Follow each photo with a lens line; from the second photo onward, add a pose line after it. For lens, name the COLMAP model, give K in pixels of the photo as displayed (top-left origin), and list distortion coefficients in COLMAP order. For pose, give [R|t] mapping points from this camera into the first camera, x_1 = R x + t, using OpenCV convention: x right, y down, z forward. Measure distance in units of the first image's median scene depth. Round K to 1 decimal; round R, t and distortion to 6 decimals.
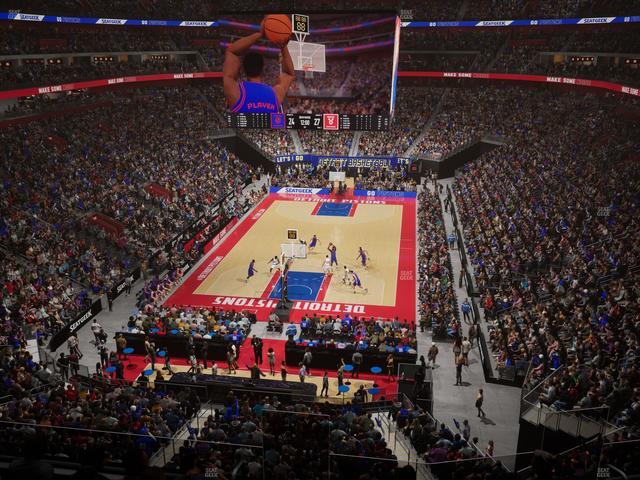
lens RADIAL K [[595.1, 0, 320.0], [0, 595.1, 311.9], [0, 0, 1]] dist [-0.001114, 0.000529]
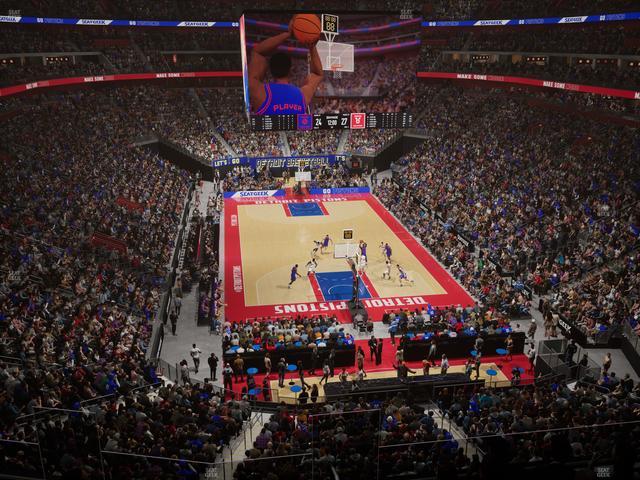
lens RADIAL K [[597.1, 0, 319.9], [0, 597.1, 309.9], [0, 0, 1]] dist [-0.000073, -0.000241]
pose [[0.952011, -0.125373, 0.279207, -0.363718], [0.126527, 0.991865, 0.013961, -0.022864], [-0.278686, 0.022036, 0.960129, 0.050380]]
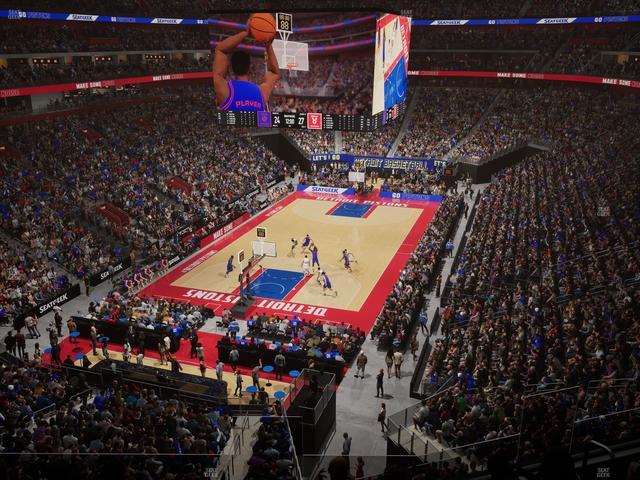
lens RADIAL K [[597.1, 0, 319.9], [0, 597.1, 309.9], [0, 0, 1]] dist [-0.000073, -0.000241]
pose [[0.984066, 0.073156, -0.162057, 0.209523], [-0.073506, 0.997287, 0.003845, -0.010459], [0.161898, 0.008128, 0.986774, 0.022955]]
